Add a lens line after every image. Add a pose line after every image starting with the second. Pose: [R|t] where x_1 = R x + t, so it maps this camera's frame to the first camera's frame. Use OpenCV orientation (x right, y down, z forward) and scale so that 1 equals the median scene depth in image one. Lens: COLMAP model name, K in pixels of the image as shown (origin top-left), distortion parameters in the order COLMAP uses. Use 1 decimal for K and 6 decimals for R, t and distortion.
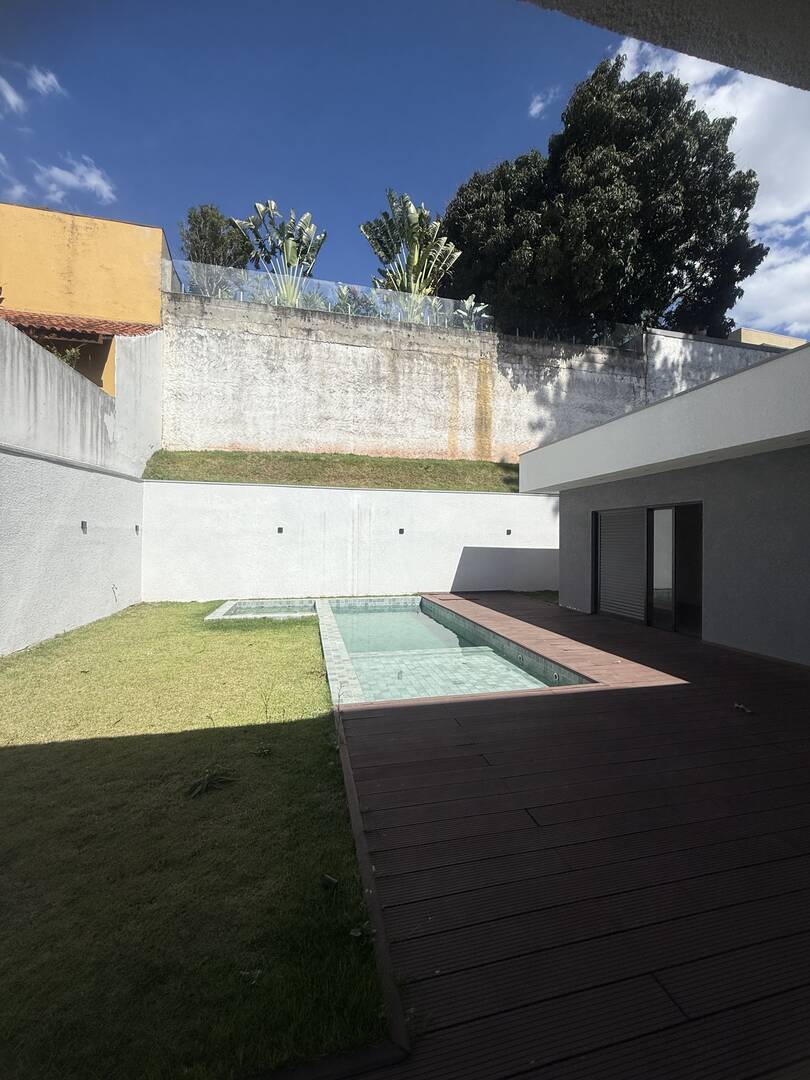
lens RADIAL K [[431.1, 0, 405.5], [0, 431.1, 536.6], [0, 0, 1]] dist [0.000019, 0.000310]
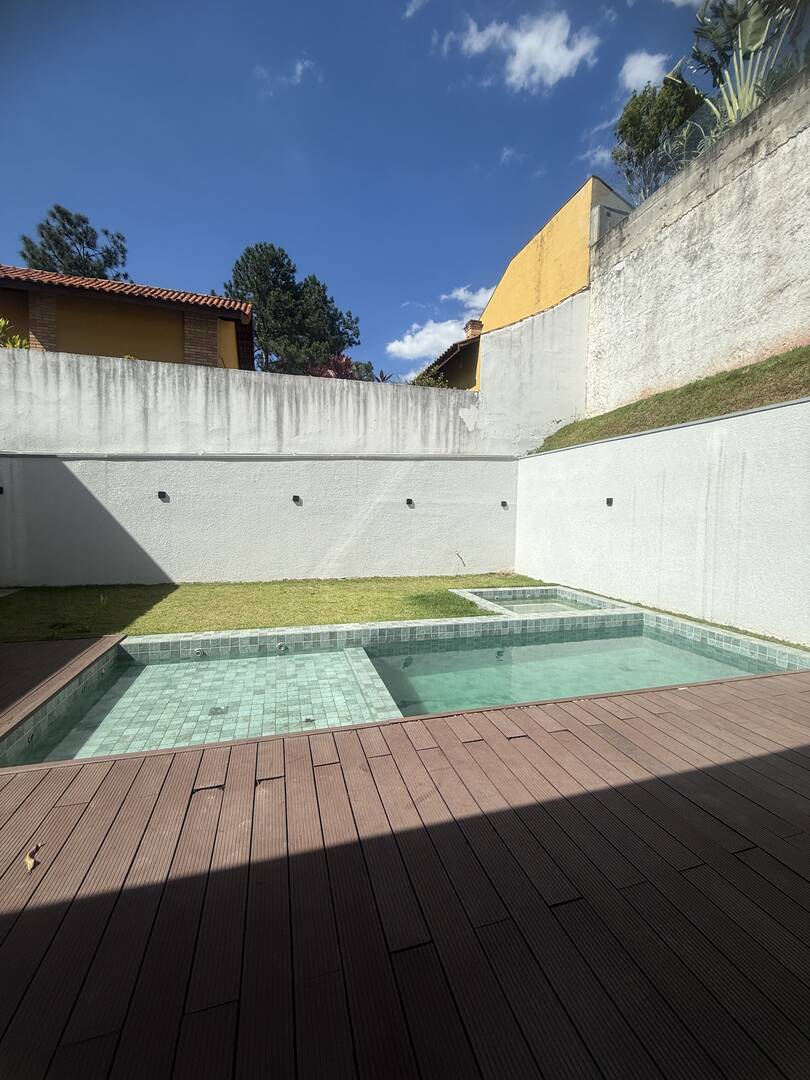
lens RADIAL K [[422.6, 0, 405.9], [0, 422.6, 546.3], [0, 0, 1]] dist [-0.018703, 0.000243]
pose [[0.055373, 0.071713, -0.995887, 0.387916], [-0.008711, 0.997414, 0.071338, 0.011756], [0.998428, 0.004725, 0.055855, 0.618555]]
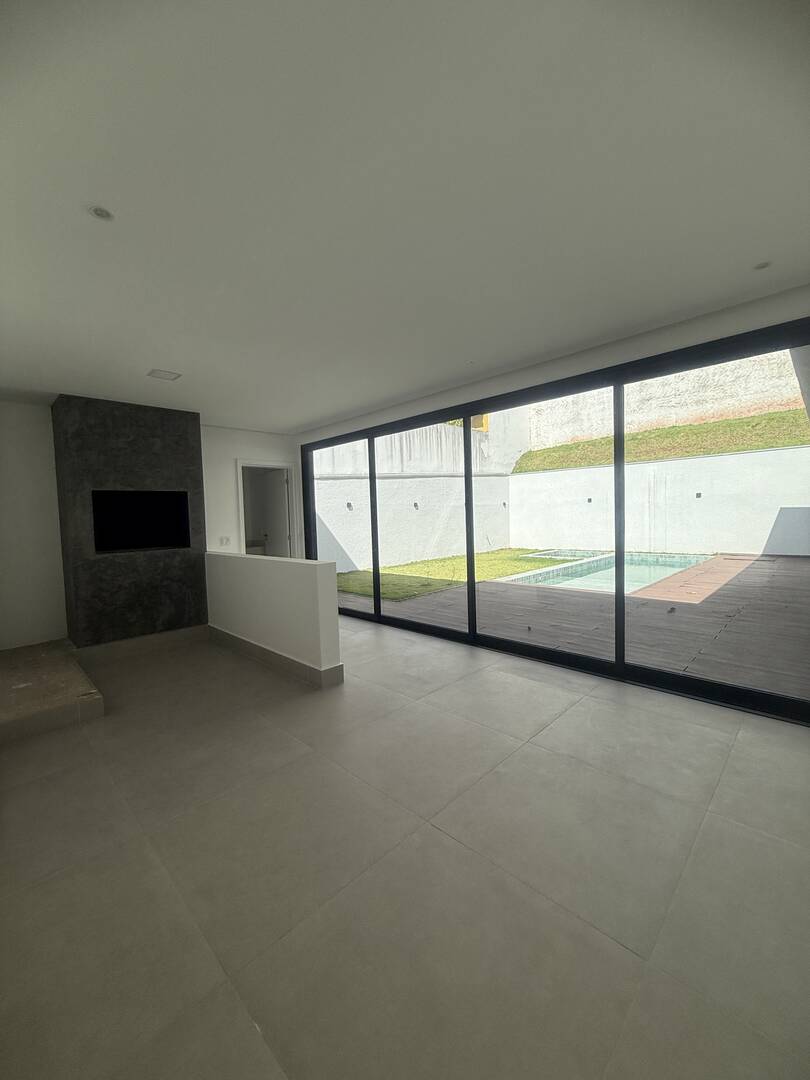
lens RADIAL K [[431.1, 0, 405.5], [0, 431.1, 536.6], [0, 0, 1]] dist [0.000019, 0.000310]
pose [[0.523176, 0.022344, -0.851932, 0.559936], [0.041145, 0.997828, 0.051438, 0.005119], [0.851231, -0.061964, 0.521120, -0.204854]]
